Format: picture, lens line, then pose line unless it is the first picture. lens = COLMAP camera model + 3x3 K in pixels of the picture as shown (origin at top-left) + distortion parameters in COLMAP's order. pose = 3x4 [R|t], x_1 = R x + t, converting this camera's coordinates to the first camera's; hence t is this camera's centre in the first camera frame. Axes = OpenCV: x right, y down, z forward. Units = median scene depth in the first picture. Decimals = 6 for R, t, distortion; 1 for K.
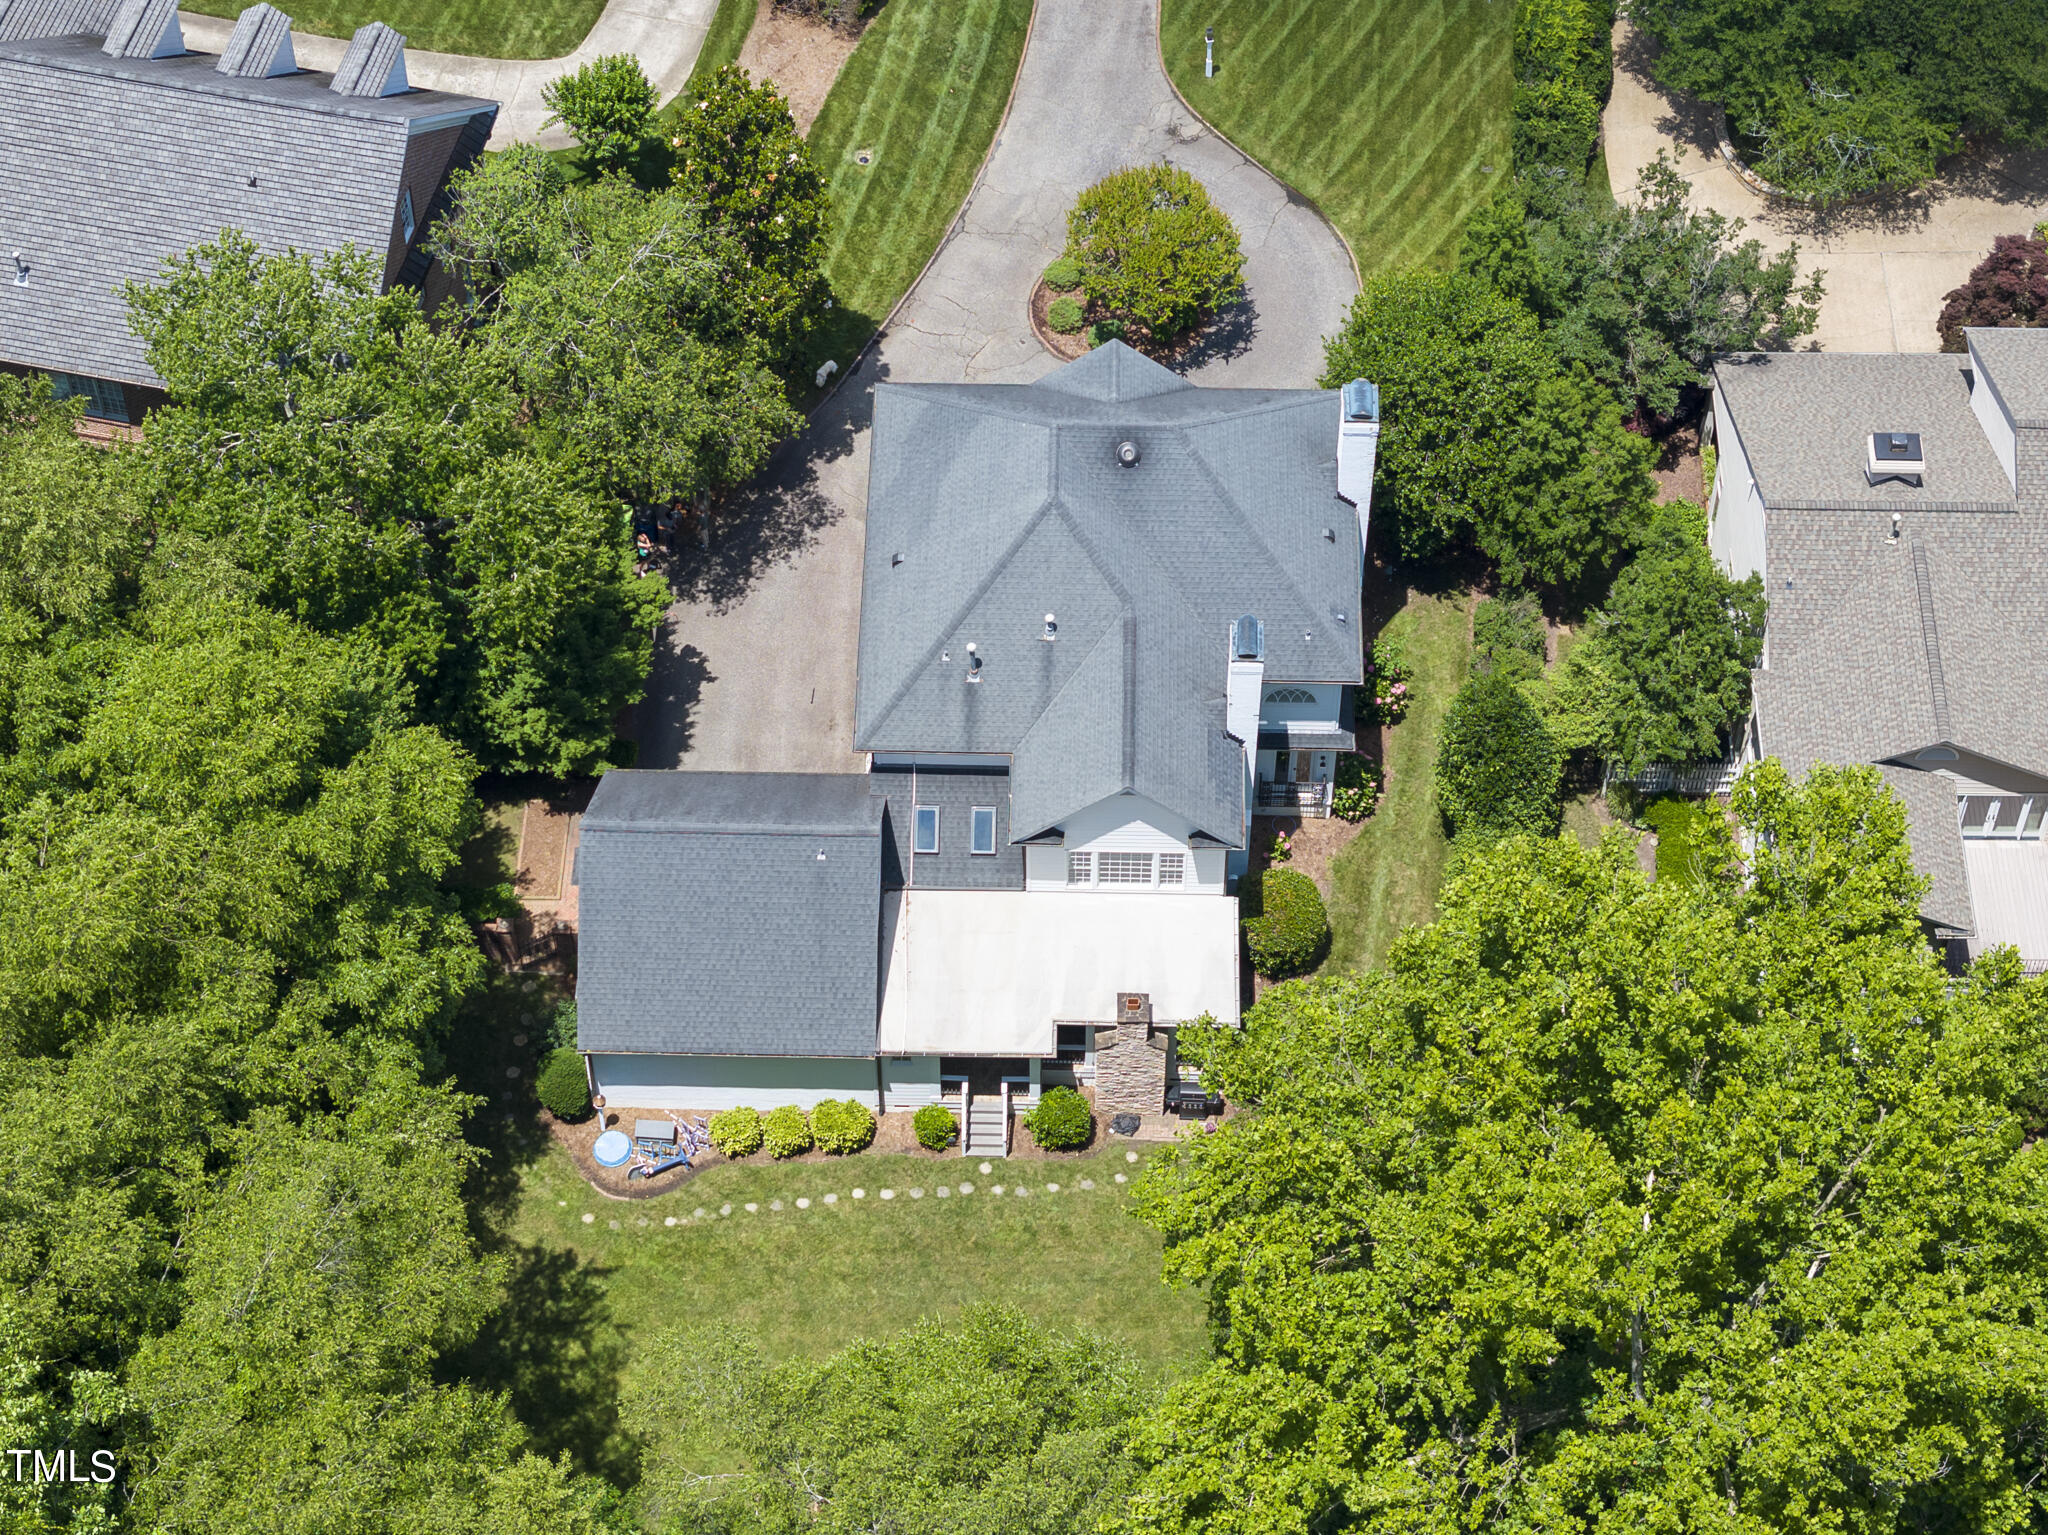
lens RADIAL K [[4093.7, 0, 1026.8], [0, 4093.7, 765.6], [0, 0, 1]] dist [-0.022805, 0.000000]
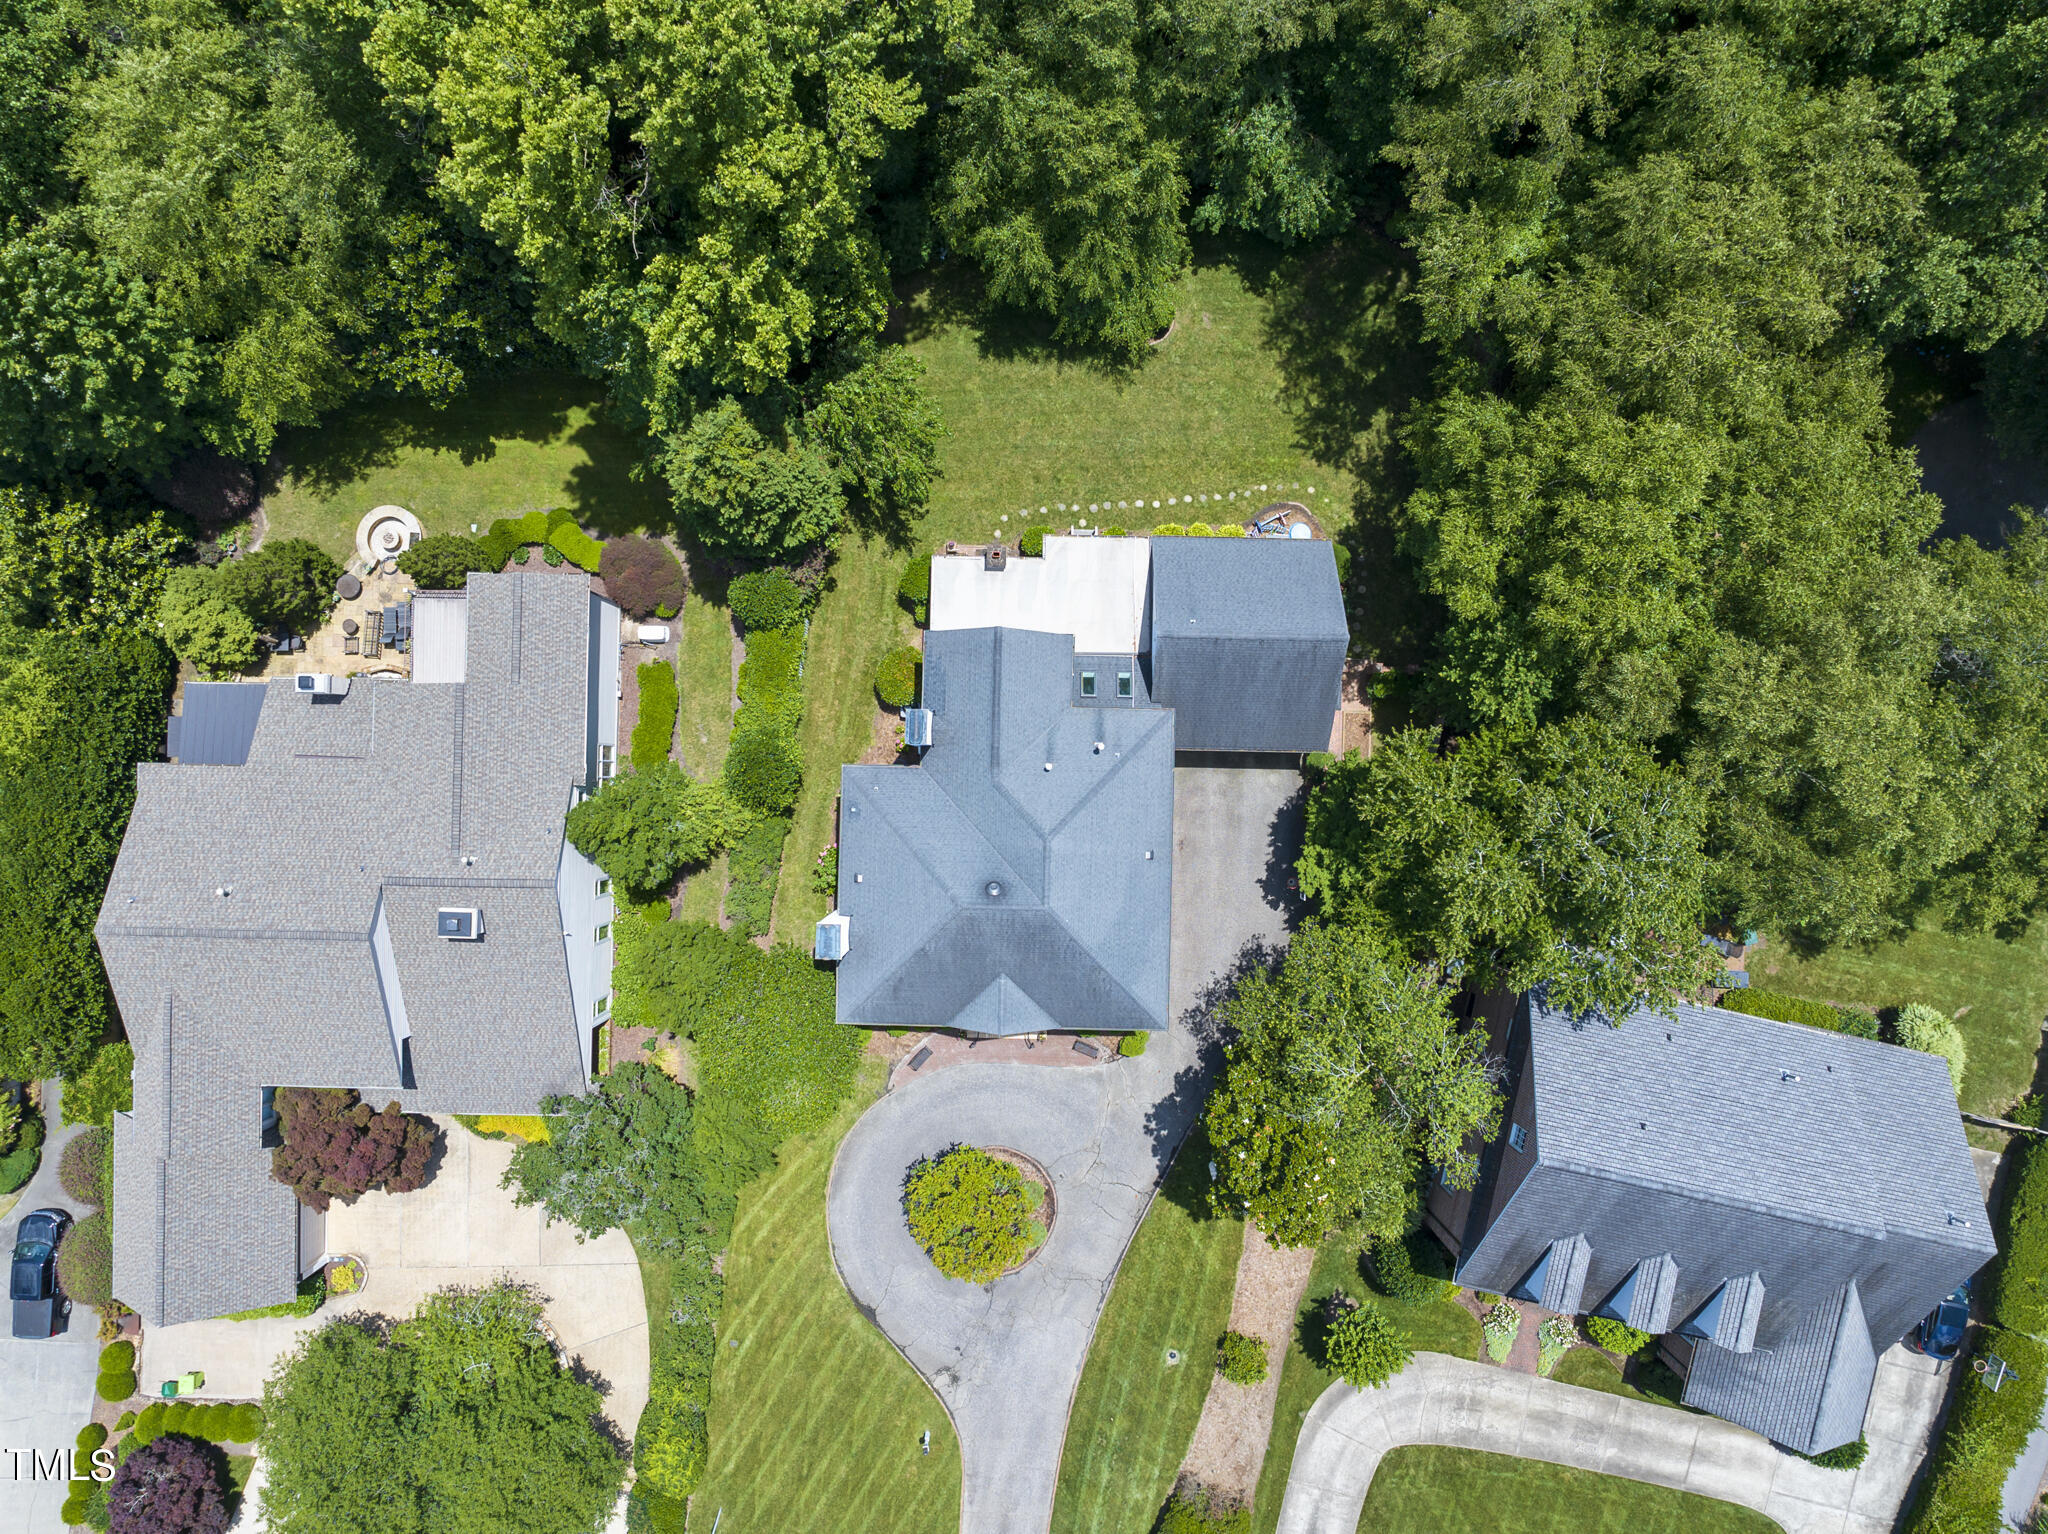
lens RADIAL K [[1440.7, 0, 1037.3], [0, 1440.7, 763.7], [0, 0, 1]] dist [-0.031370, -0.003436]
pose [[-0.999951, -0.000491, -0.009847, 0.013455], [-0.005627, -0.791682, 0.610907, -0.317299], [-0.008095, 0.610933, 0.791641, 0.527789]]
